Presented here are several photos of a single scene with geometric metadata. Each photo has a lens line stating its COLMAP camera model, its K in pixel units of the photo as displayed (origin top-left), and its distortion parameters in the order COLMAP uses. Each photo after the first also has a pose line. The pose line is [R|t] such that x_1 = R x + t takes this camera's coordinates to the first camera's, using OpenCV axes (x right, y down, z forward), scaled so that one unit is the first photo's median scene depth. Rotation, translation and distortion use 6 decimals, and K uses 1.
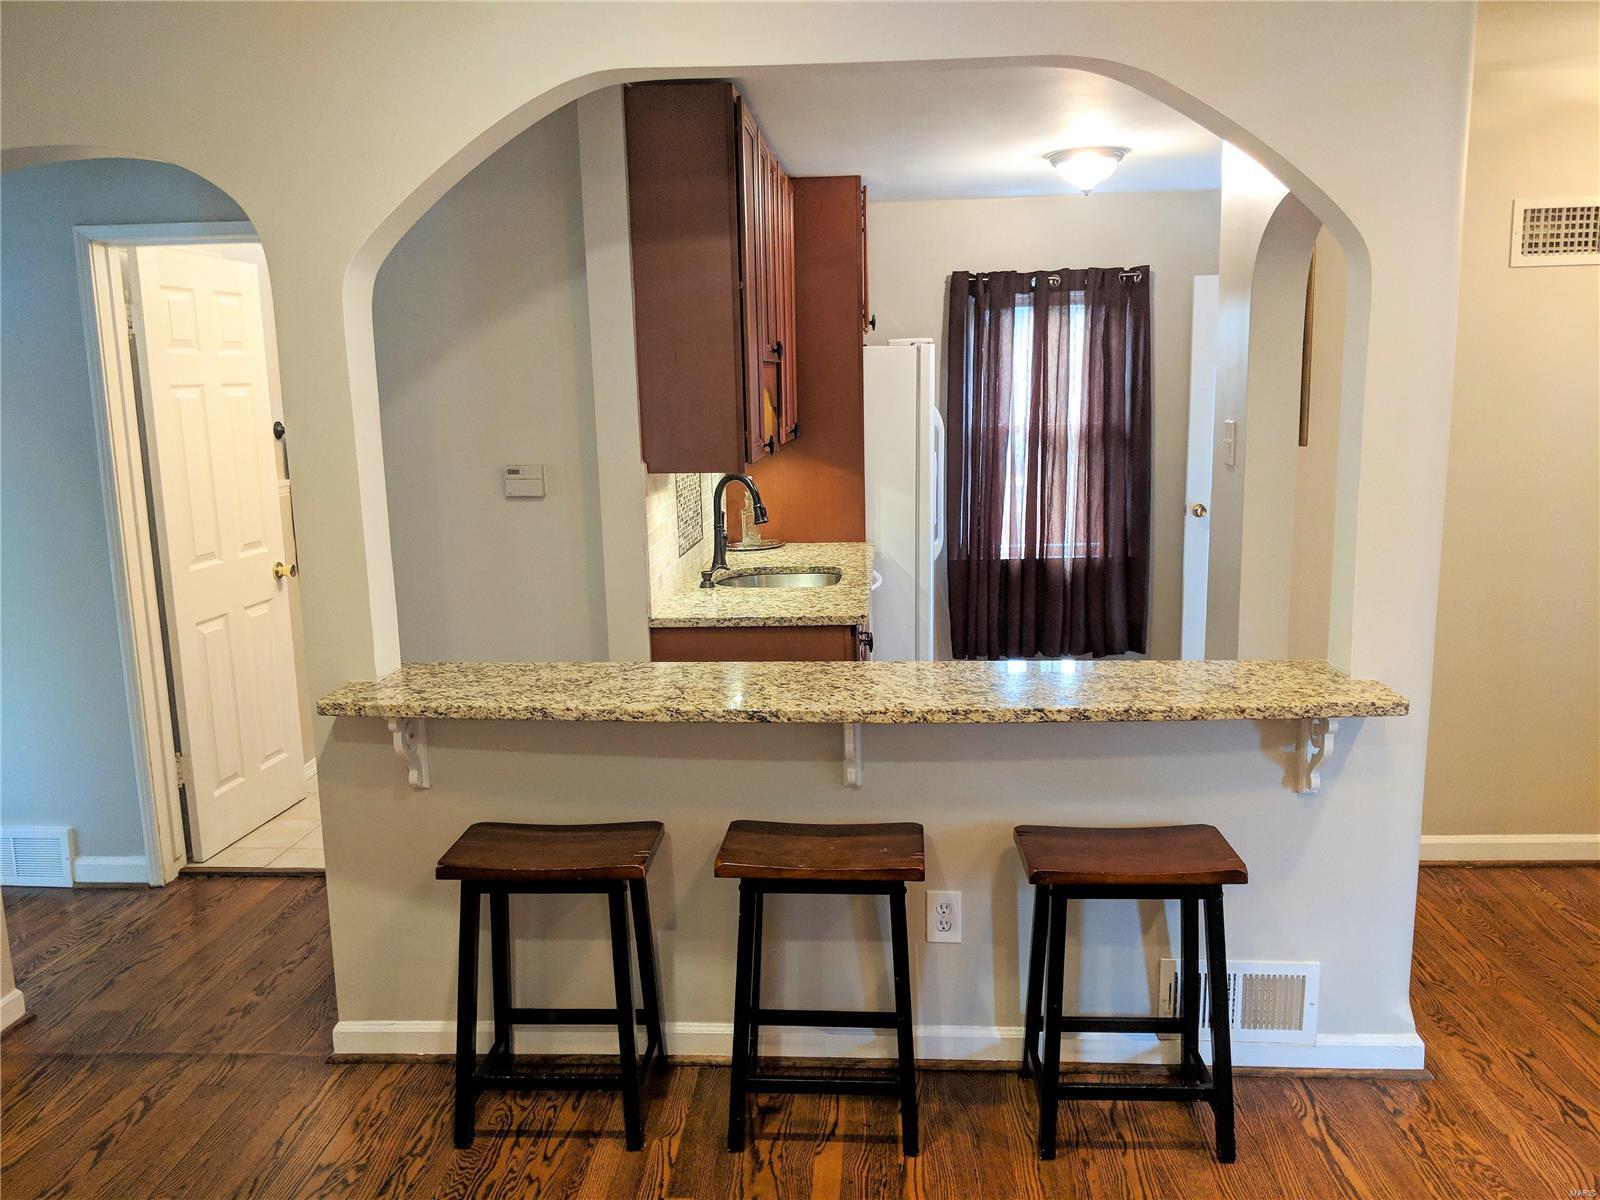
lens RADIAL K [[1278.0, 0, 801.9], [0, 1278.0, 624.0], [0, 0, 1]] dist [-0.000380, -0.015369]
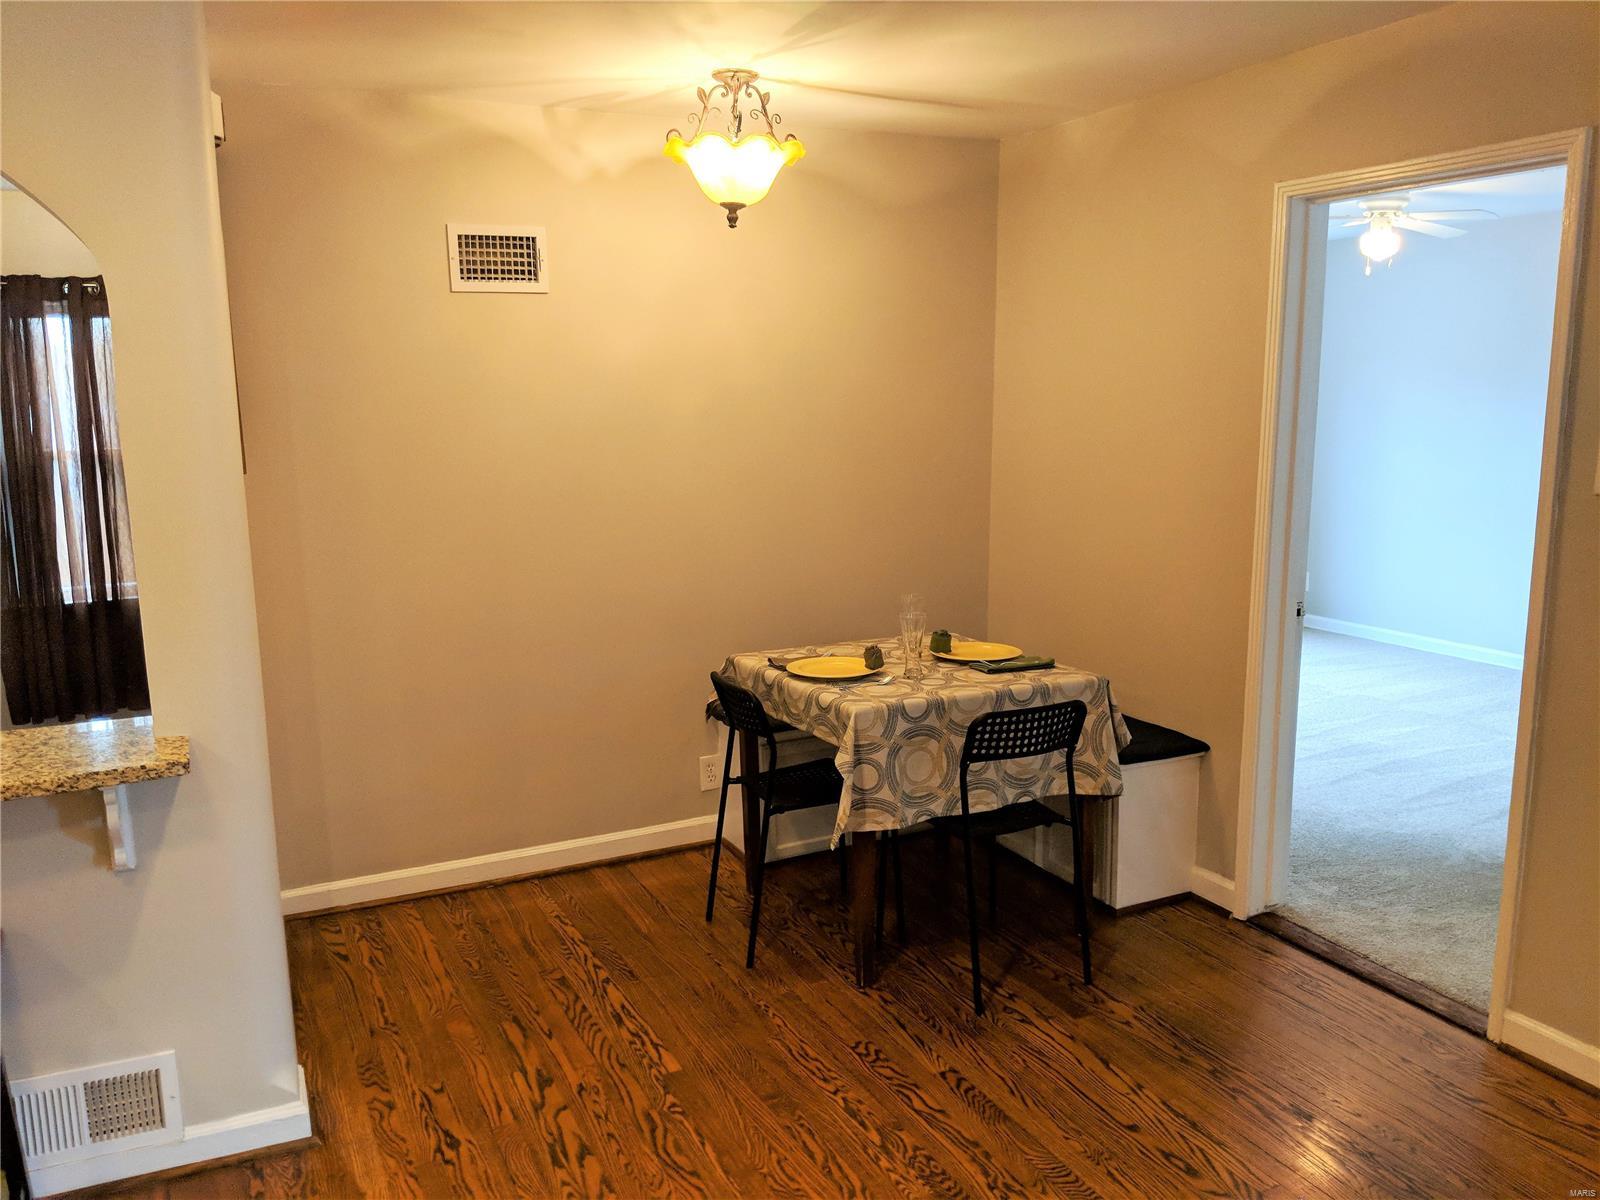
lens RADIAL K [[1289.8, 0, 790.7], [0, 1289.8, 628.2], [0, 0, 1]] dist [0.065303, -0.136579]
pose [[0.874403, -0.080569, 0.478465, 0.280065], [0.085585, 0.996266, 0.011354, -0.004358], [-0.477593, 0.031022, 0.878033, -0.018989]]
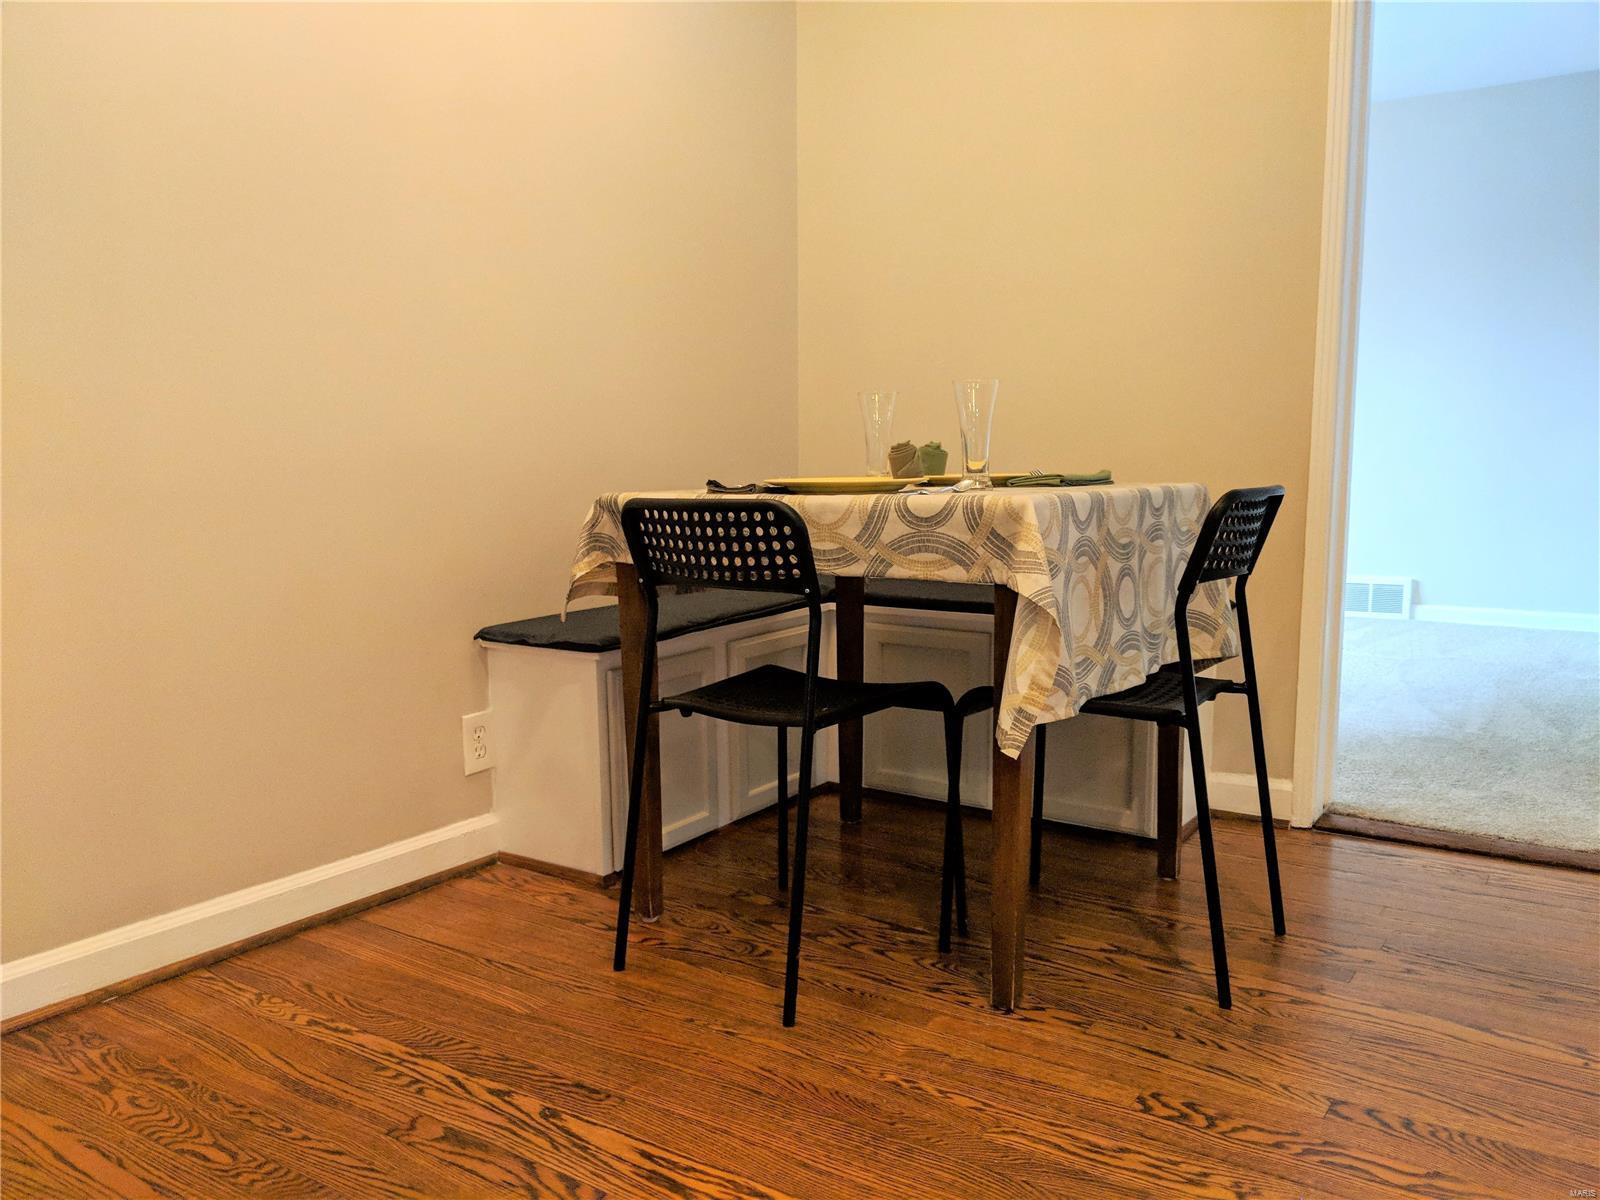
lens RADIAL K [[1278.0, 0, 801.9], [0, 1278.0, 624.0], [0, 0, 1]] dist [-0.000380, -0.015369]
pose [[0.510741, -0.093768, 0.854606, 0.277575], [0.152242, 0.988189, 0.017440, 0.087722], [-0.846148, 0.121200, 0.518985, 0.550974]]
